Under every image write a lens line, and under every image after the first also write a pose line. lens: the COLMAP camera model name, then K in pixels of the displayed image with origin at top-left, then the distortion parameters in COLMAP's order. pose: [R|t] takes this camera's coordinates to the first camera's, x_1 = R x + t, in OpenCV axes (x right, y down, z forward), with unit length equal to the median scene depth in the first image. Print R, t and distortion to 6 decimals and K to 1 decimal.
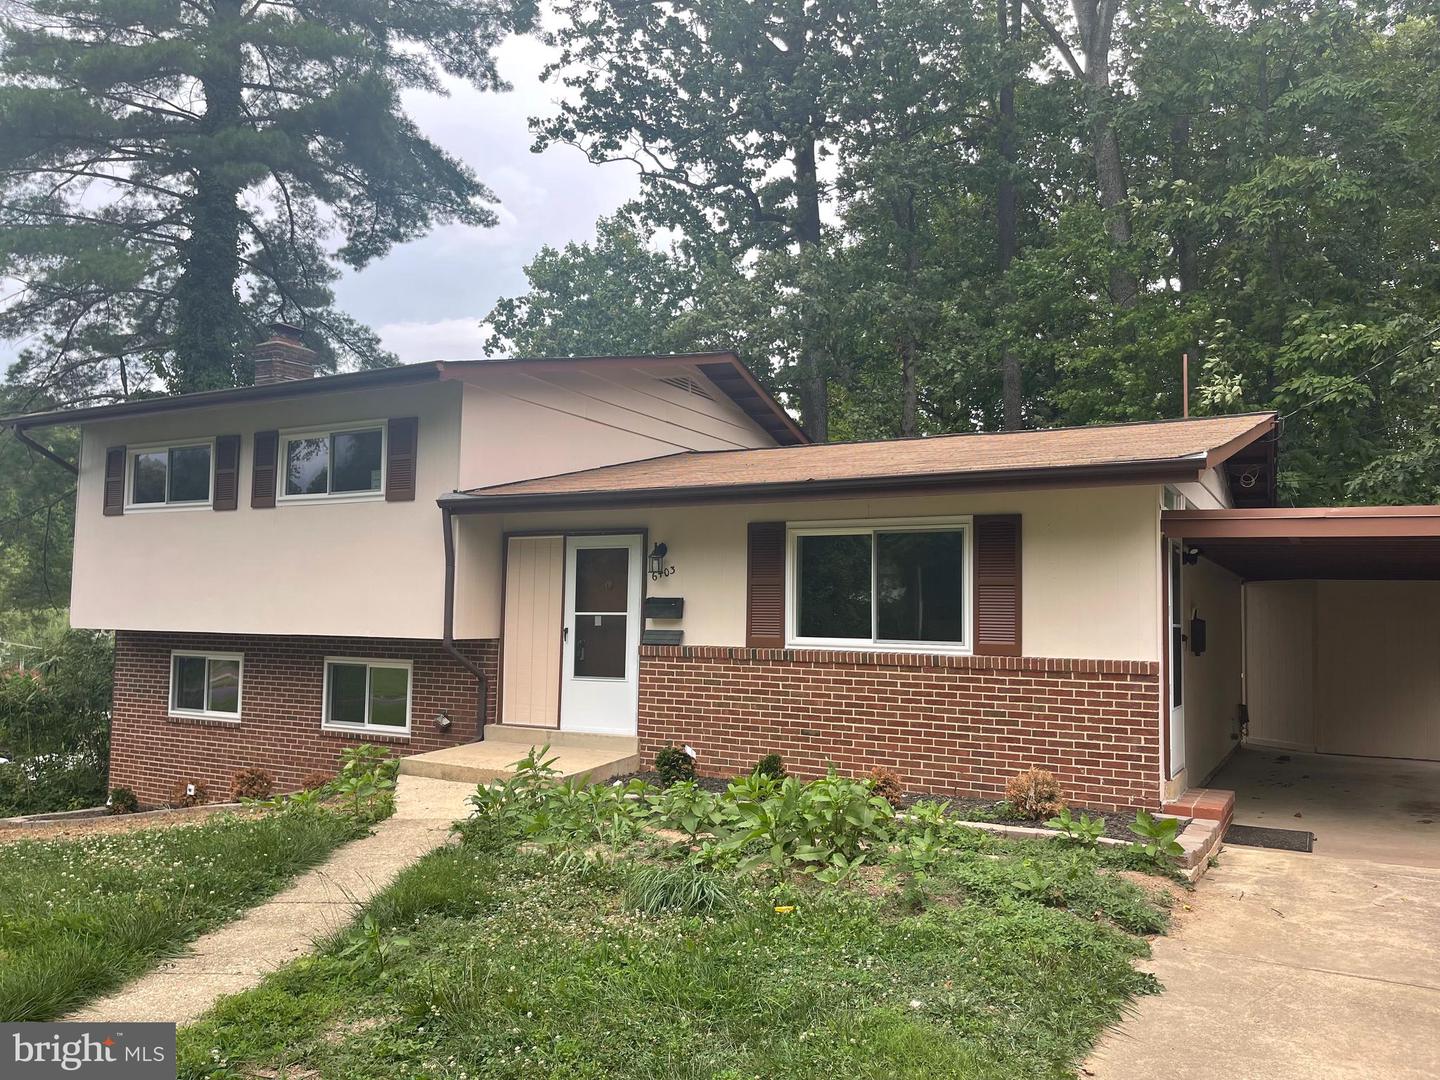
lens RADIAL K [[1064.4, 0, 720.0], [0, 1064.4, 540.0], [0, 0, 1]] dist [0.084641, -0.122782]
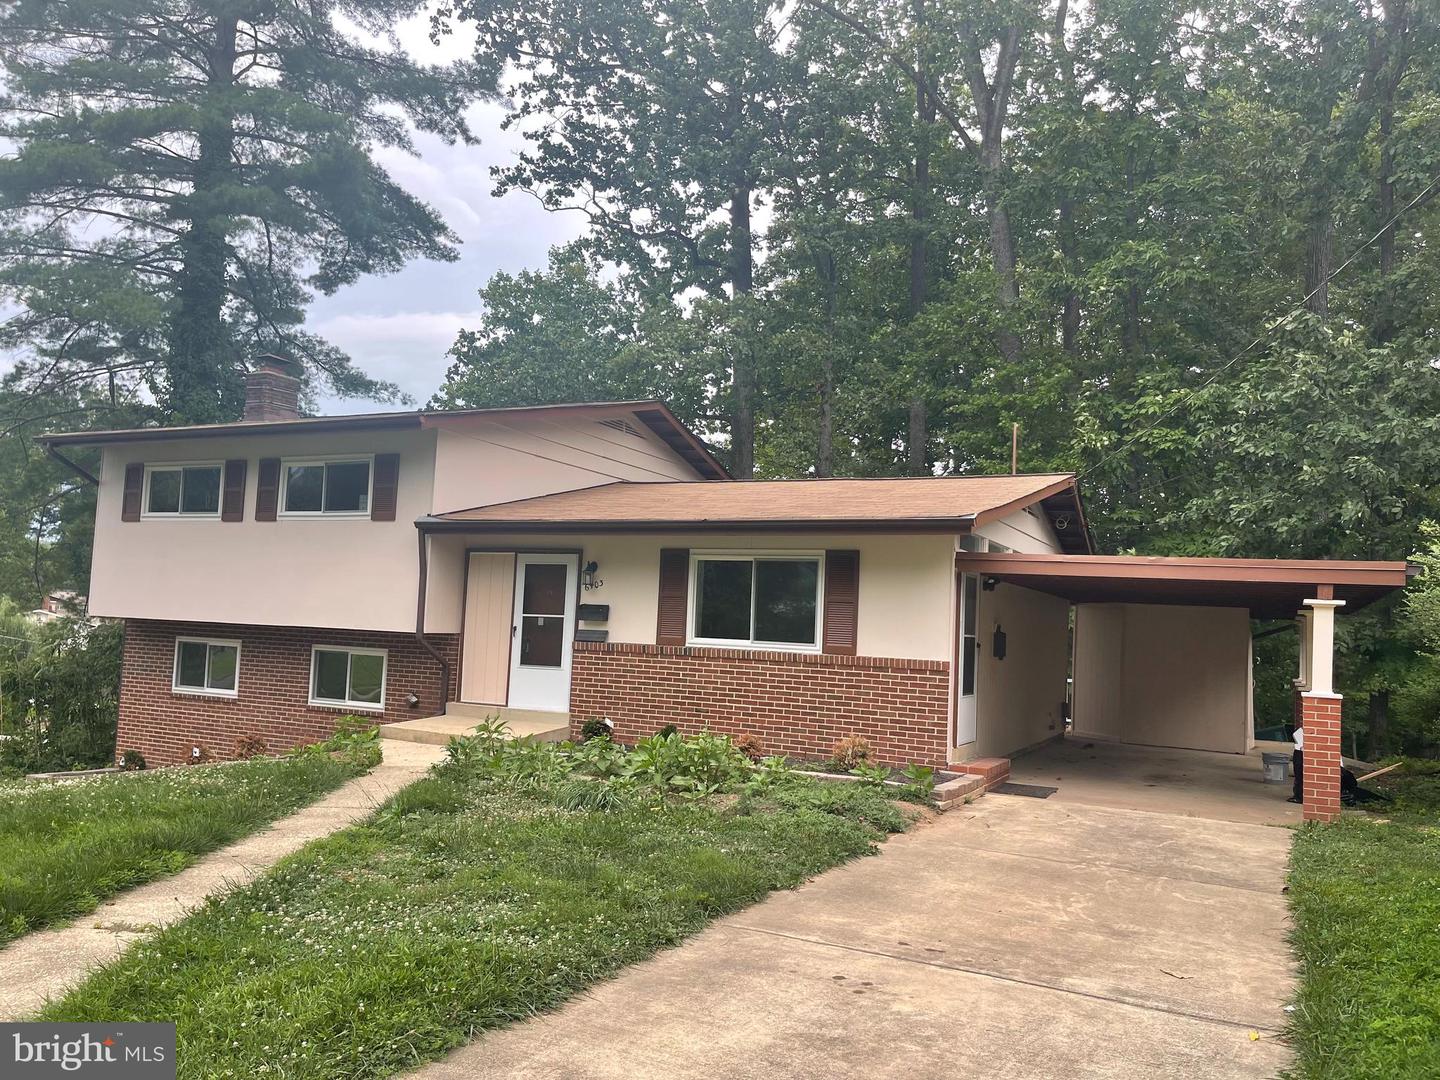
lens RADIAL K [[1064.4, 0, 720.0], [0, 1064.4, 540.0], [0, 0, 1]] dist [0.084641, -0.122782]
pose [[0.998139, 0.030698, 0.052686, 0.022955], [-0.030490, 0.999524, -0.004752, -0.017218], [-0.052807, 0.003137, 0.998600, -0.226562]]
